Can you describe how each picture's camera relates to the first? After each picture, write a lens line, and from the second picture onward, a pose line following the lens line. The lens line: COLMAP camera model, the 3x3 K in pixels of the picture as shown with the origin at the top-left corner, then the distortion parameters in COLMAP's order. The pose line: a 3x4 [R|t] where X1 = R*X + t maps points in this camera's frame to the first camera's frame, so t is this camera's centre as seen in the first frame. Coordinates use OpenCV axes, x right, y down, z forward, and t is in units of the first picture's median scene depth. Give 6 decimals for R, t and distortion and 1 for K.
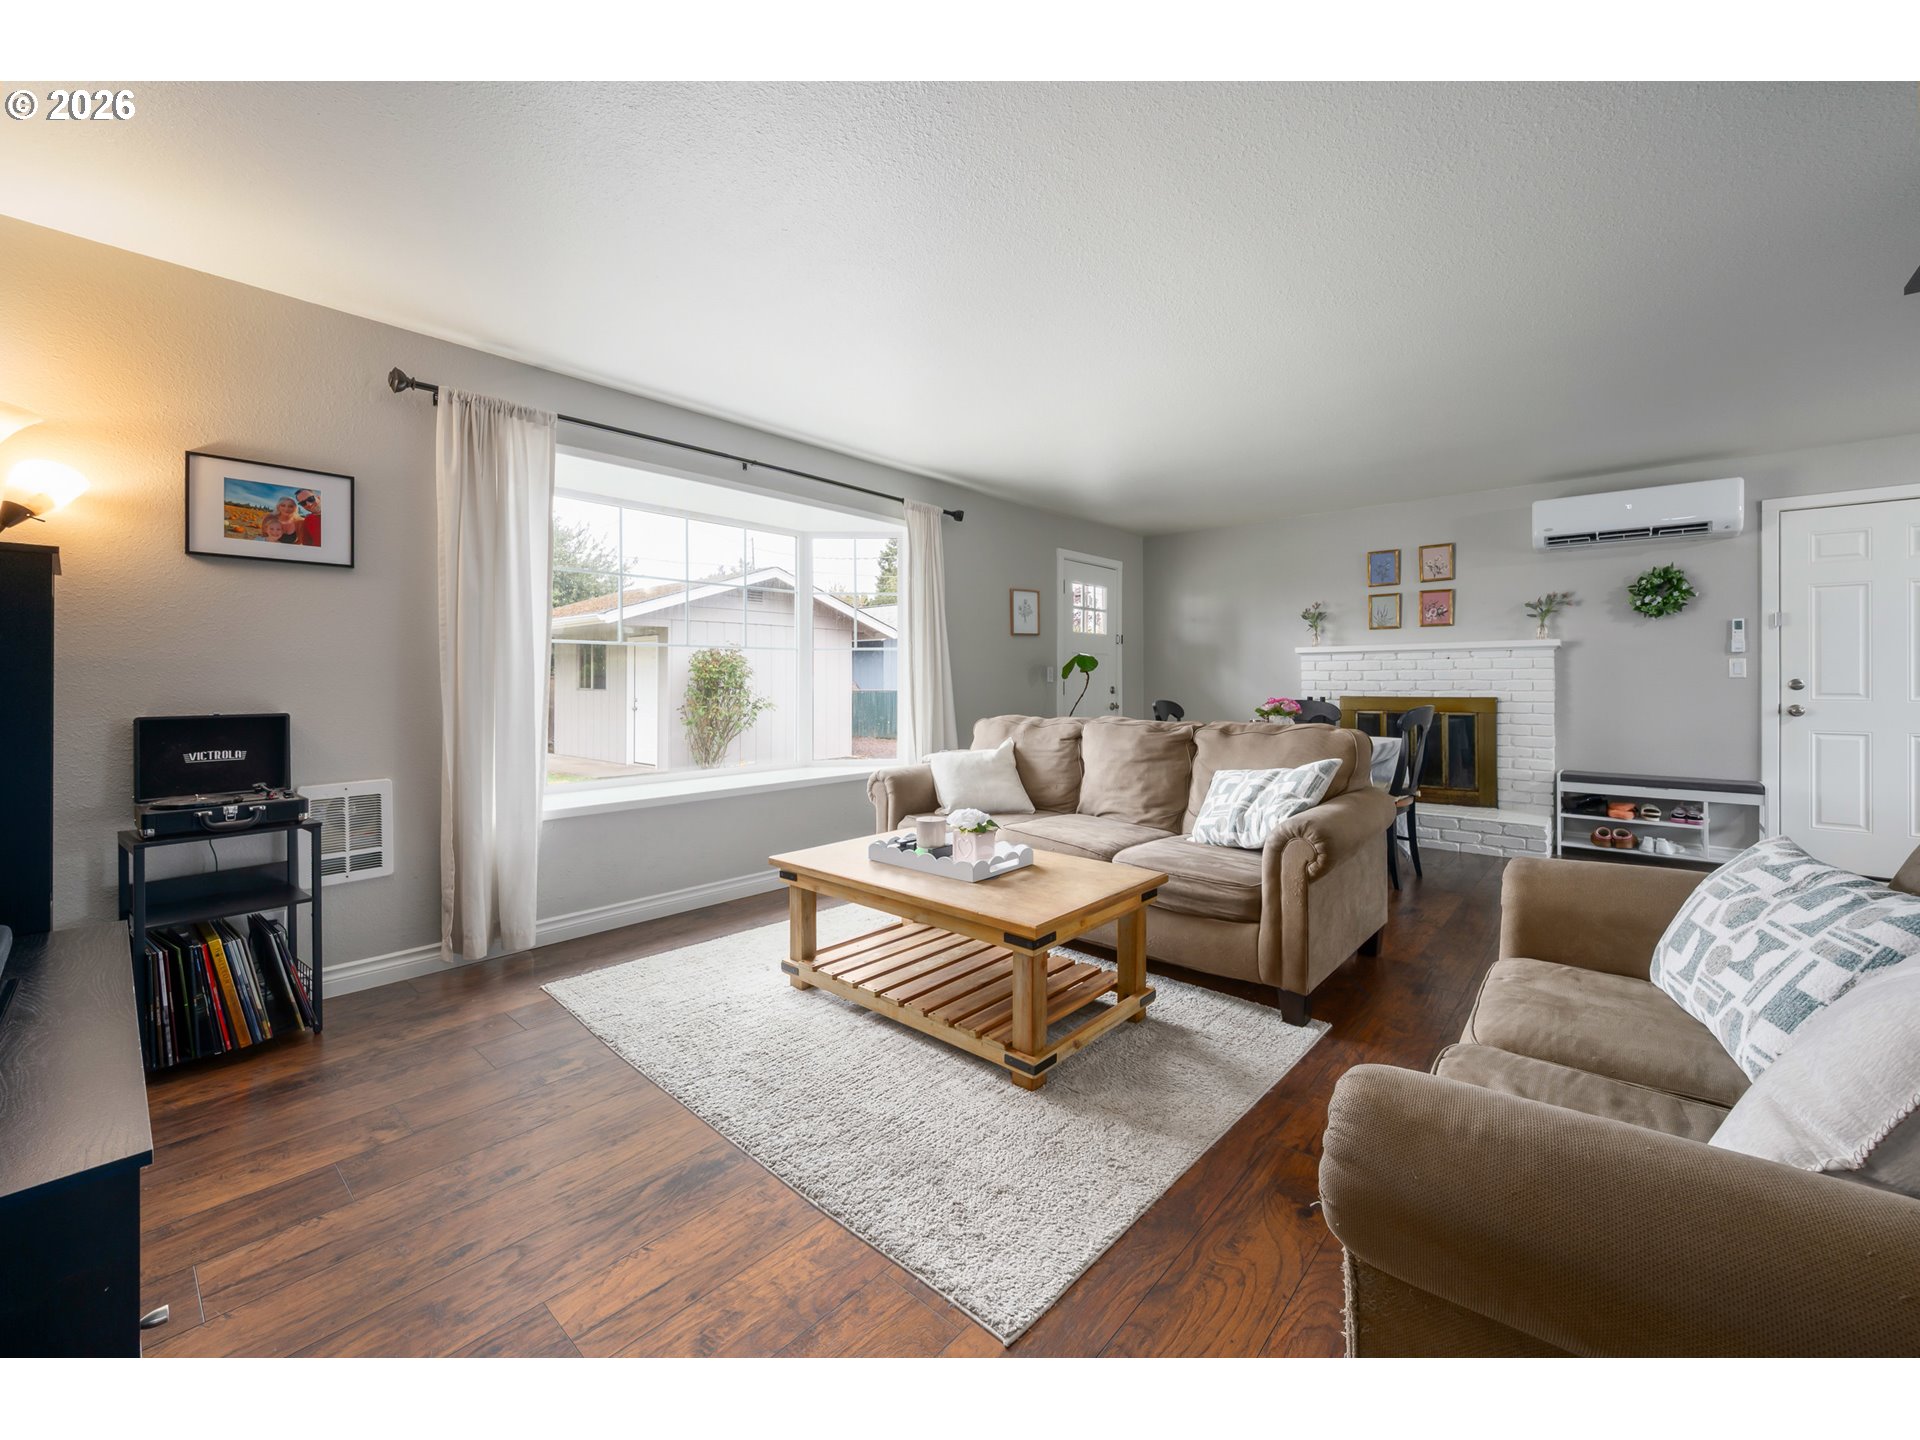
lens RADIAL K [[753.7, 0, 965.0], [0, 753.7, 695.2], [0, 0, 1]] dist [-0.018227, 0.000006]
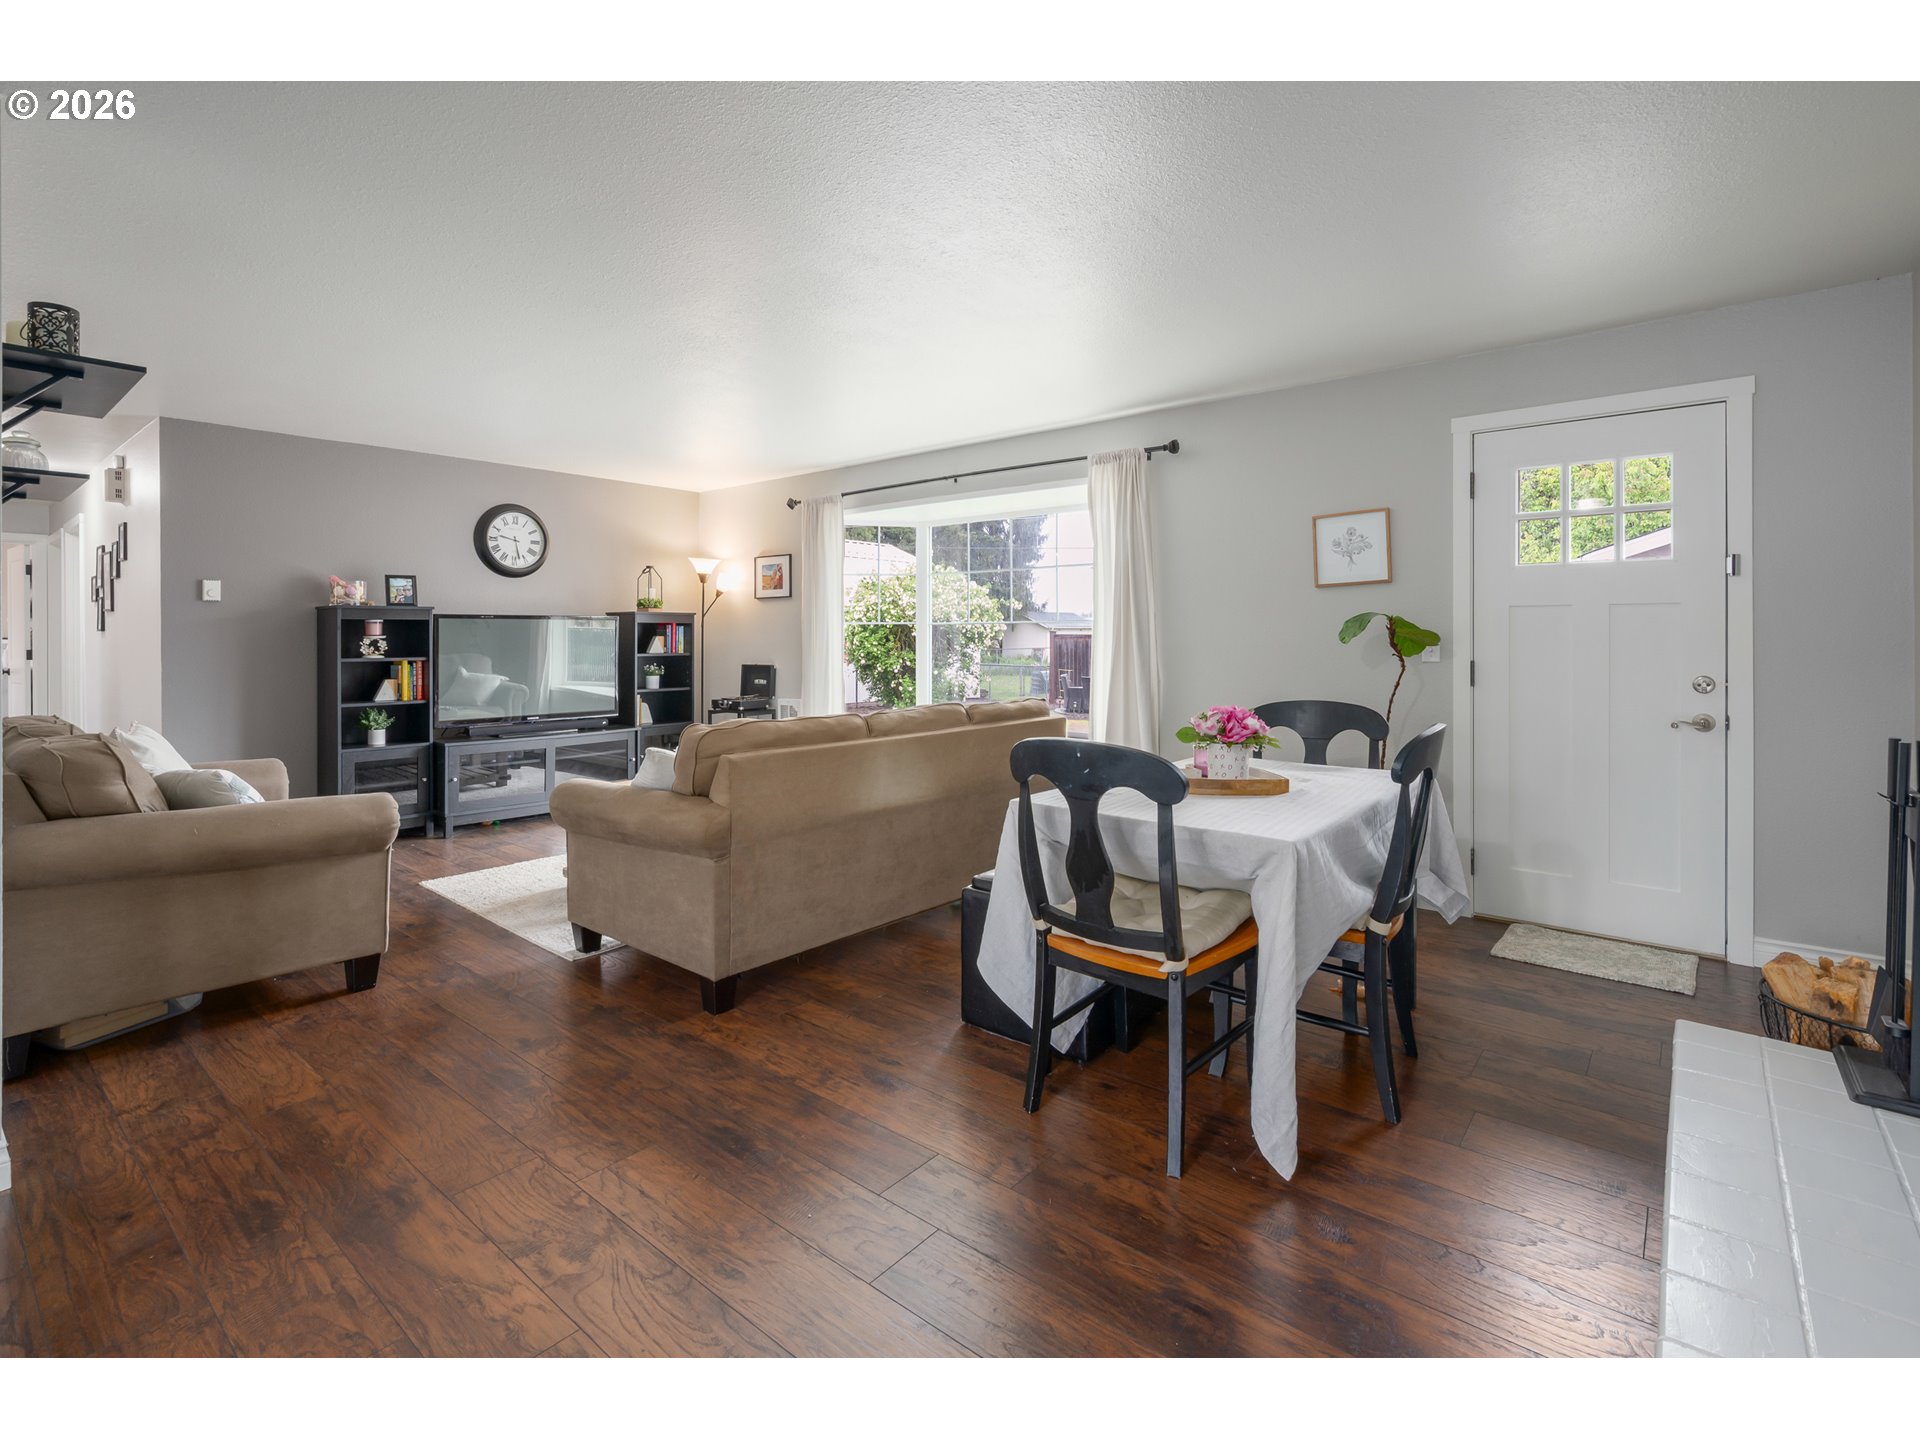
lens RADIAL K [[901.4, 0, 955.6], [0, 901.4, 629.9], [0, 0, 1]] dist [0.001214, 0.000223]
pose [[0.033633, -0.009874, -0.999385, 0.966476], [-0.018365, 0.999776, -0.010496, -0.034579], [0.999266, 0.018707, 0.033444, 0.774369]]
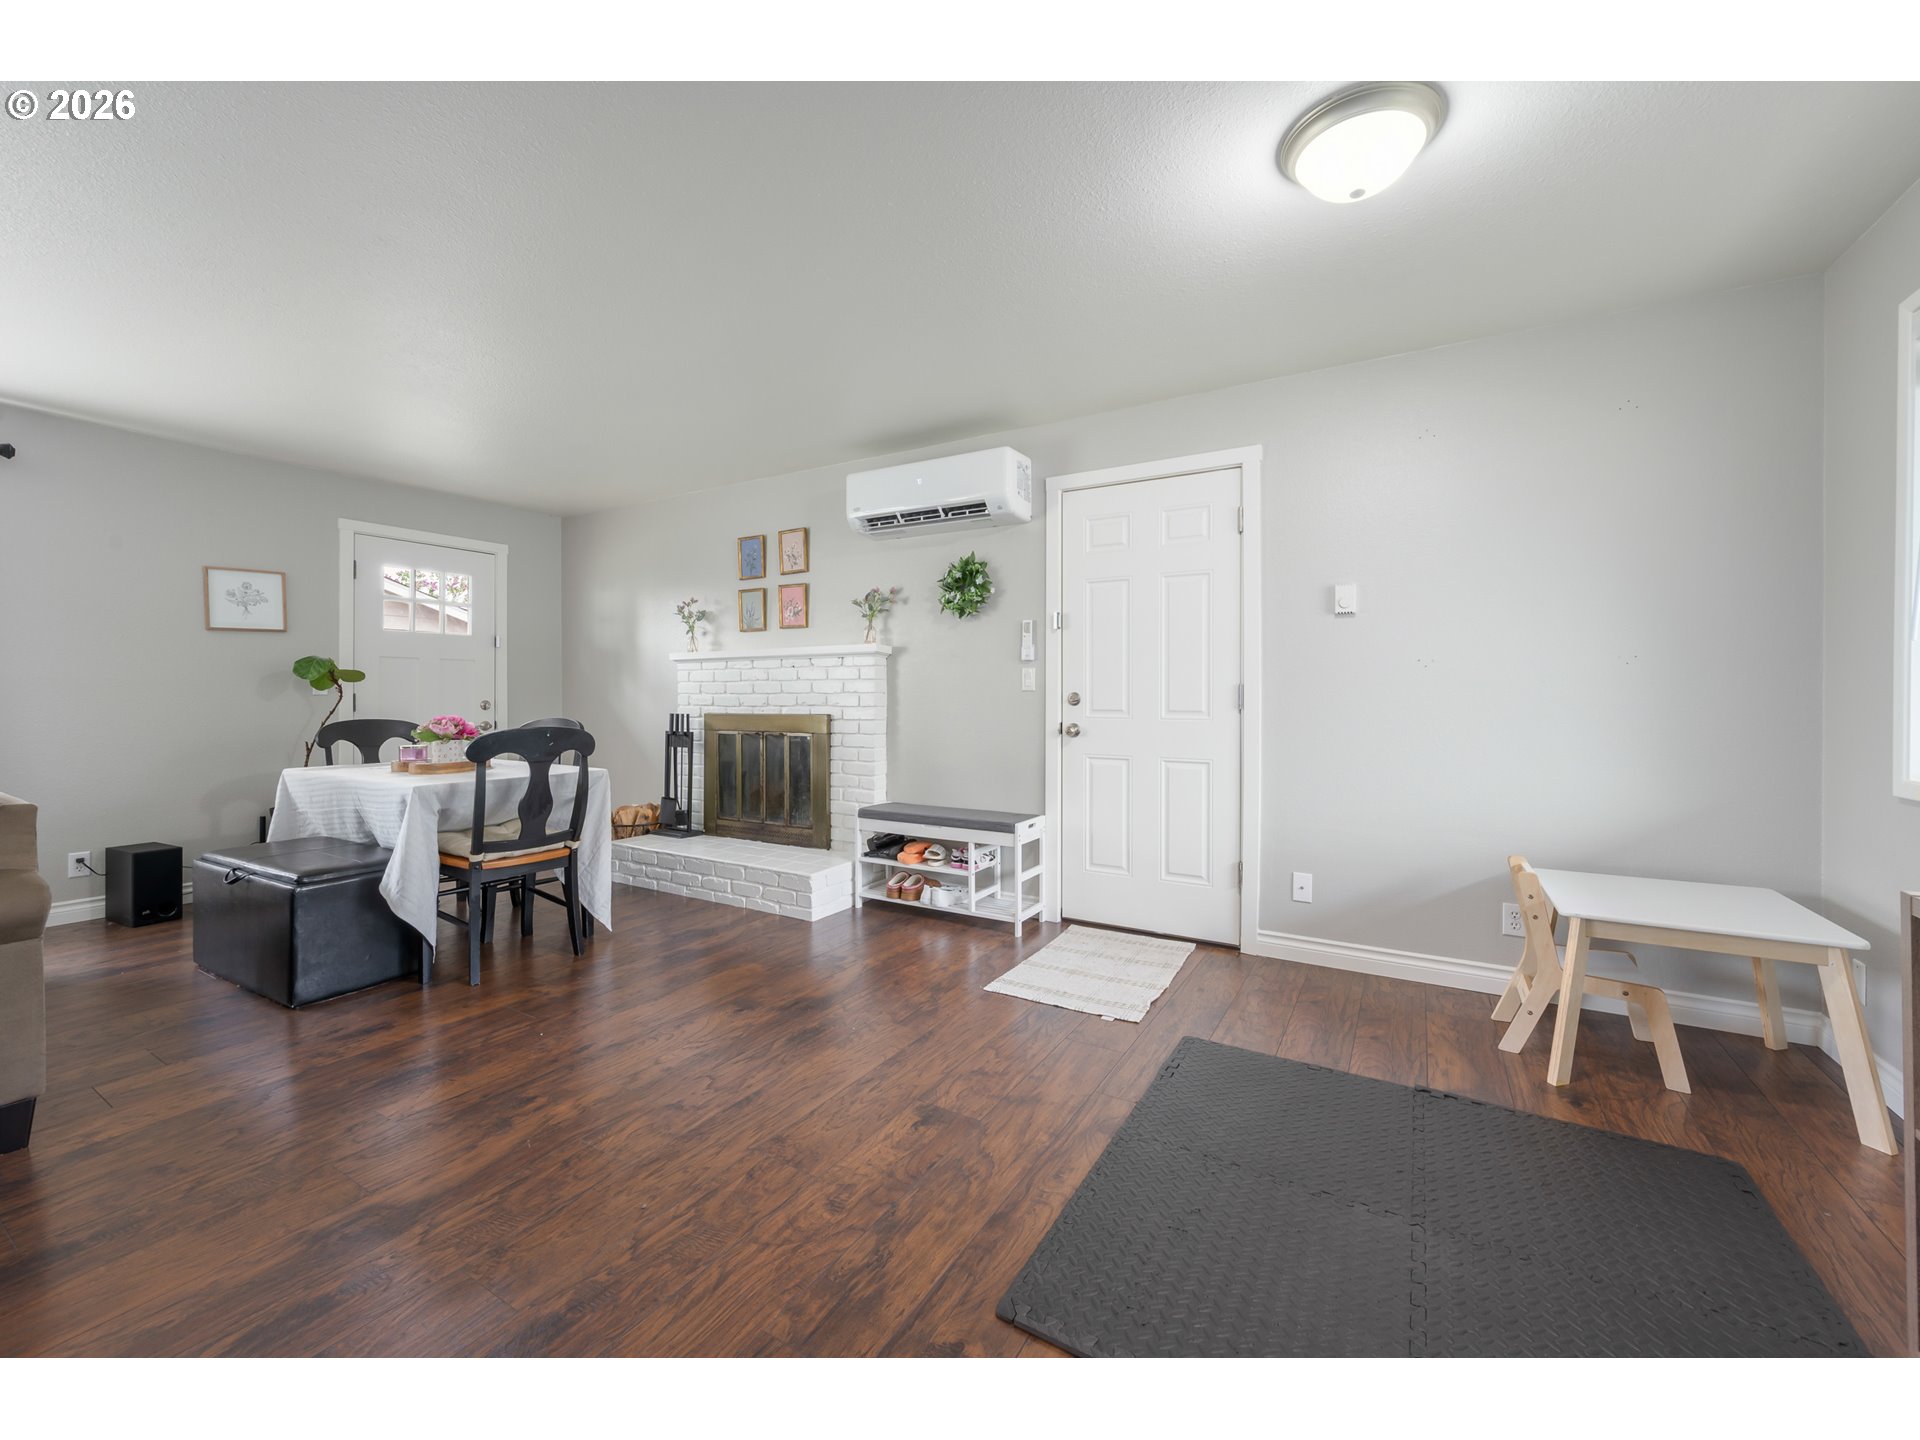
lens RADIAL K [[772.1, 0, 967.6], [0, 772.1, 705.4], [0, 0, 1]] dist [-0.001150, 0.000012]
pose [[0.981117, 0.000649, 0.193413, 0.747019], [0.000777, 0.999973, -0.007295, -0.000857], [-0.193413, 0.007308, 0.981090, 0.146429]]
